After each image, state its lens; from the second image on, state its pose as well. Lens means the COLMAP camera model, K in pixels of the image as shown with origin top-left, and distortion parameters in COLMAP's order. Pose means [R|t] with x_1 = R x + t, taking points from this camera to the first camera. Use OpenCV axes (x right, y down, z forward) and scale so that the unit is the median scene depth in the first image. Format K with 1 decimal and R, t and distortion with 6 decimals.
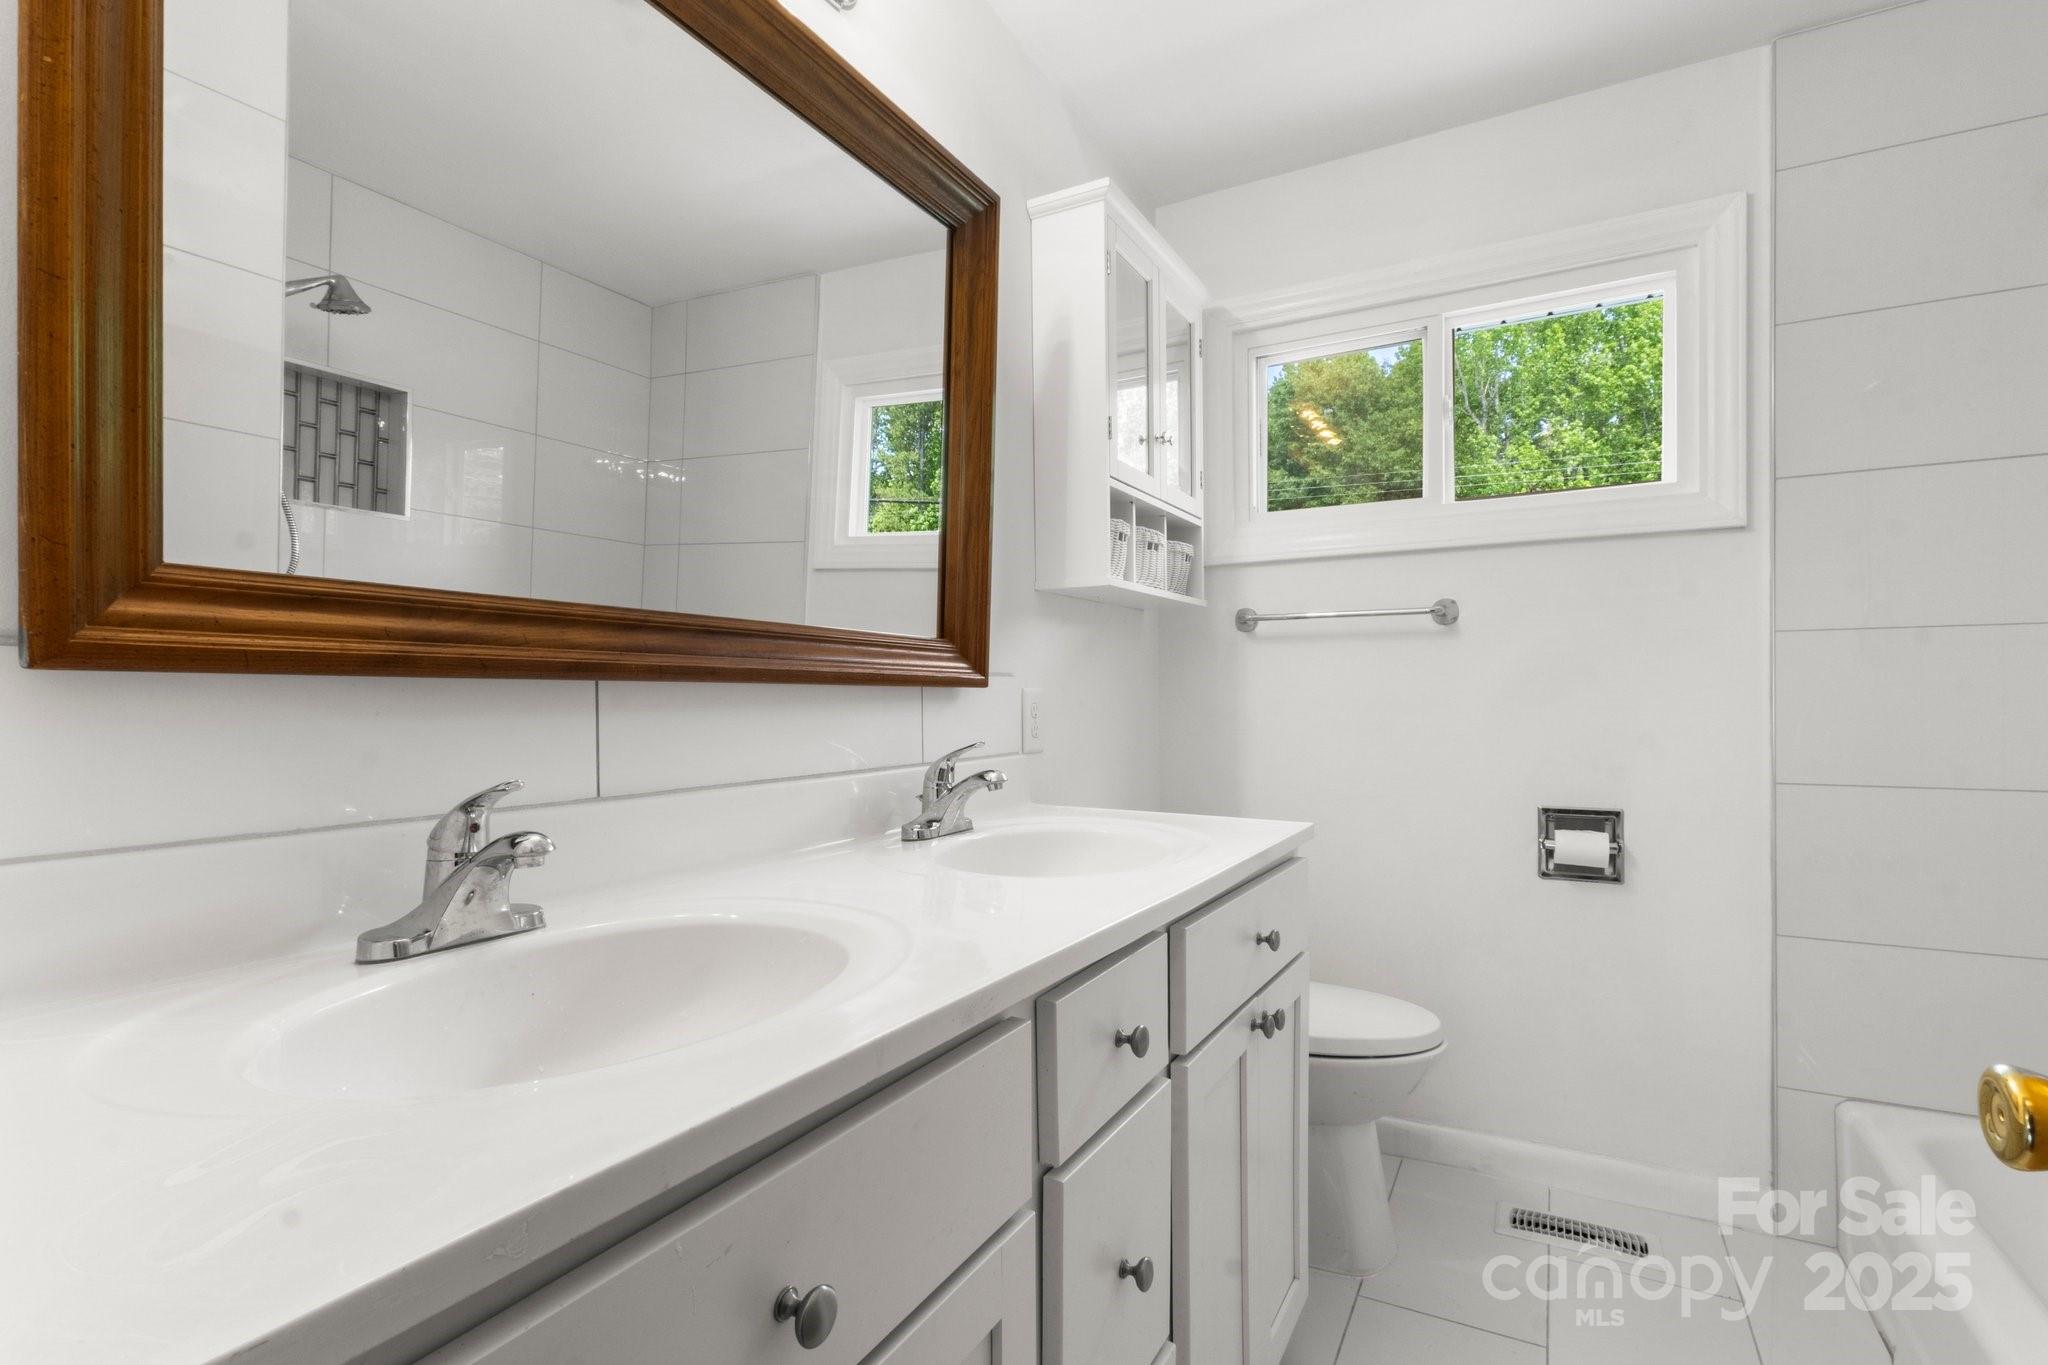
lens RADIAL K [[981.2, 0, 1024.0], [0, 981.2, 682.5], [0, 0, 1]] dist [0.001943, 0.000689]
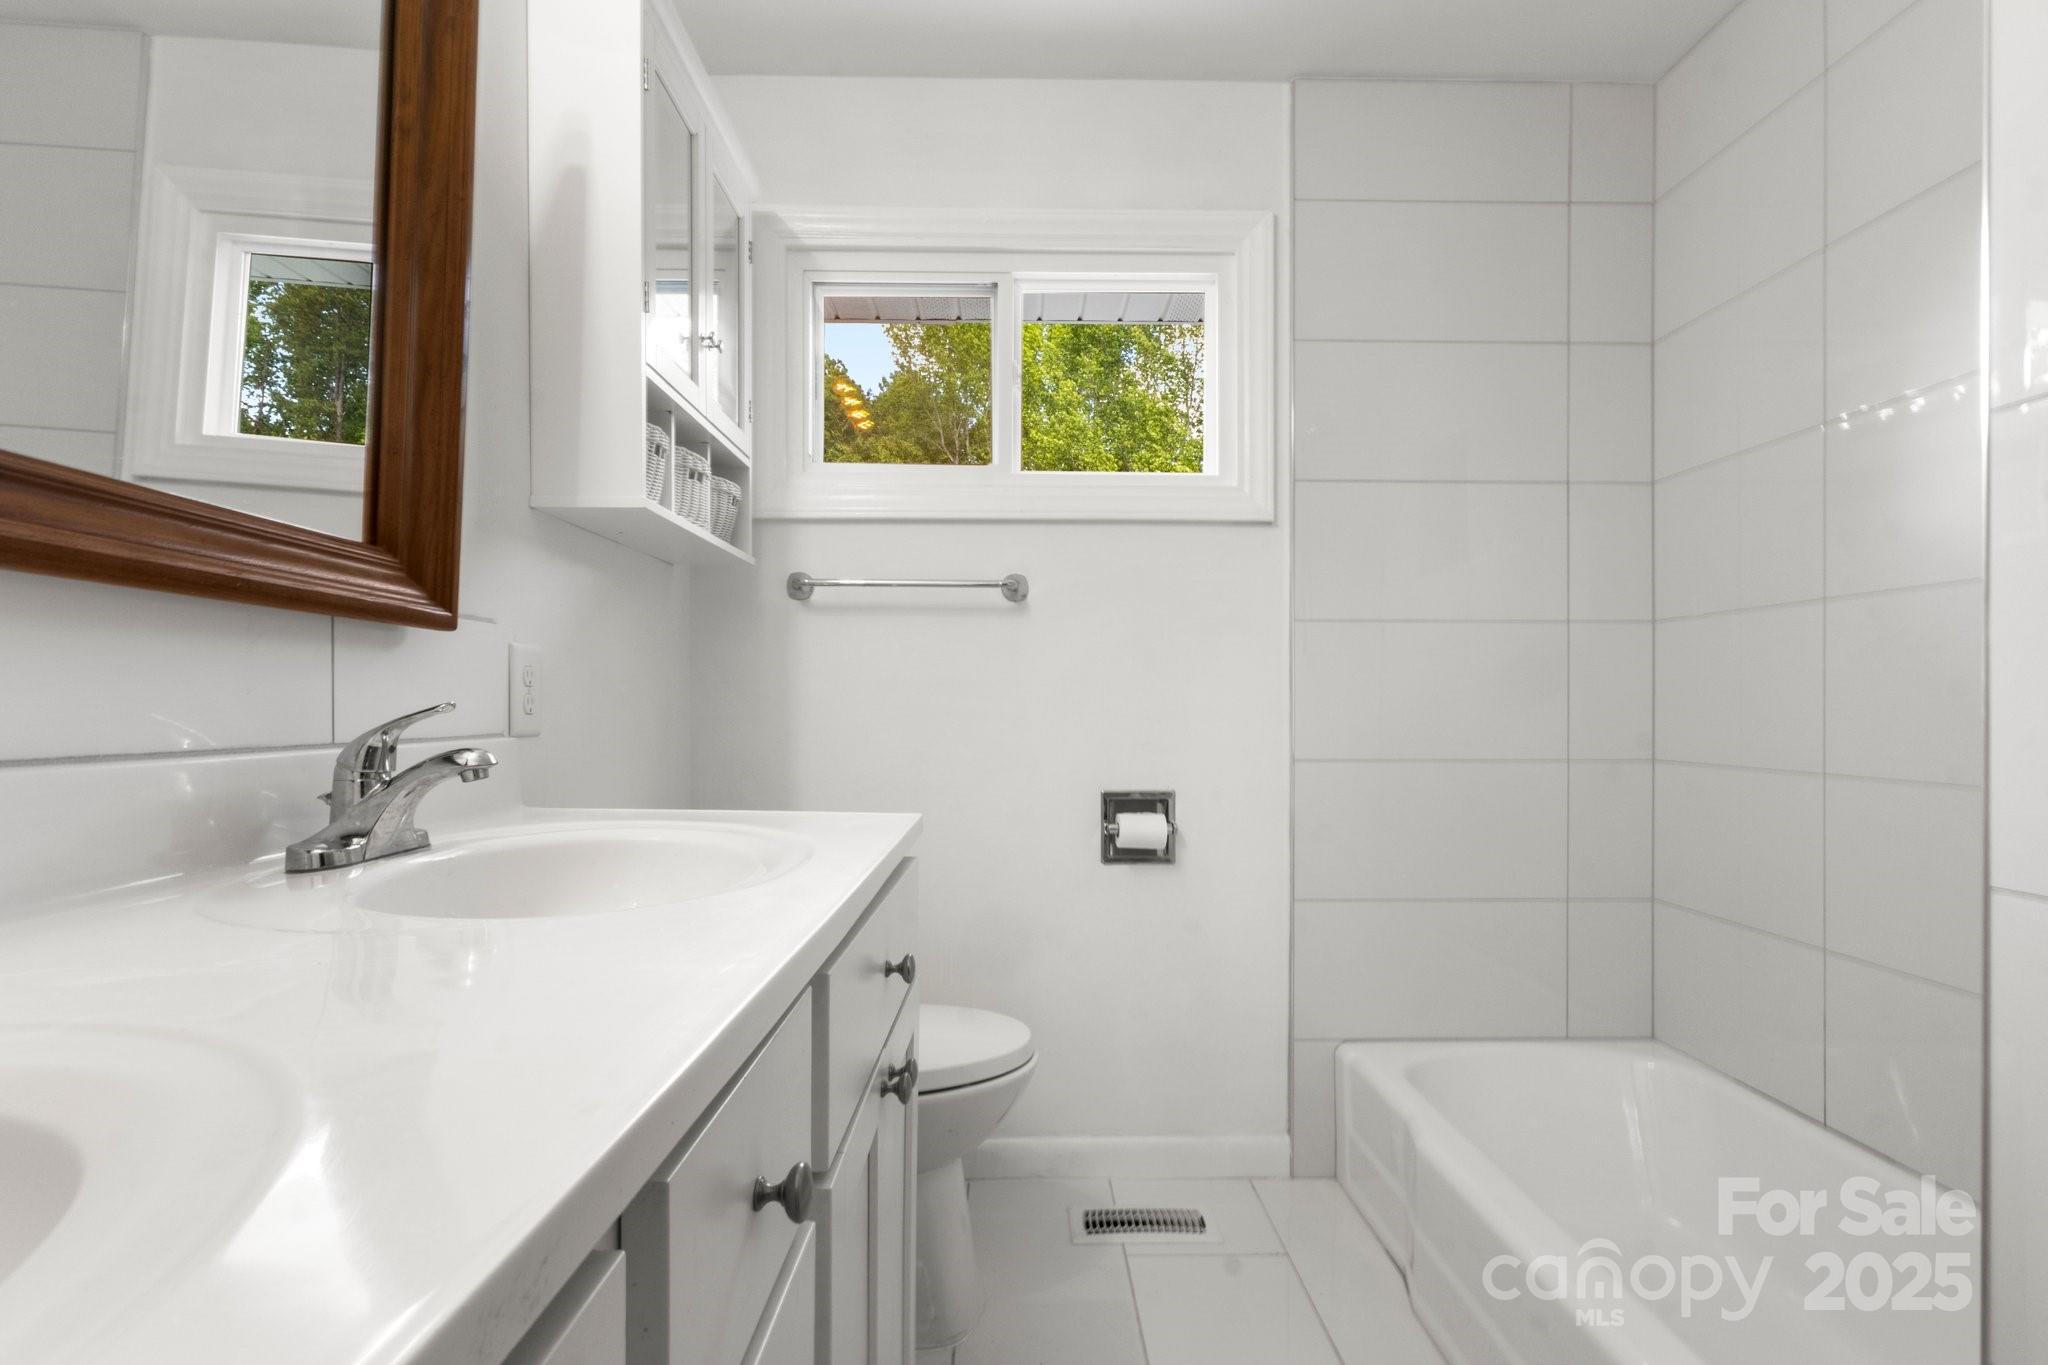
lens RADIAL K [[966.5, 0, 1018.2], [0, 966.5, 703.6], [0, 0, 1]] dist [0.004803, 0.001175]
pose [[0.872674, 0.010352, 0.488194, -0.021326], [-0.015000, 0.999872, 0.005611, 0.039029], [-0.488073, -0.012220, 0.872717, 0.220331]]
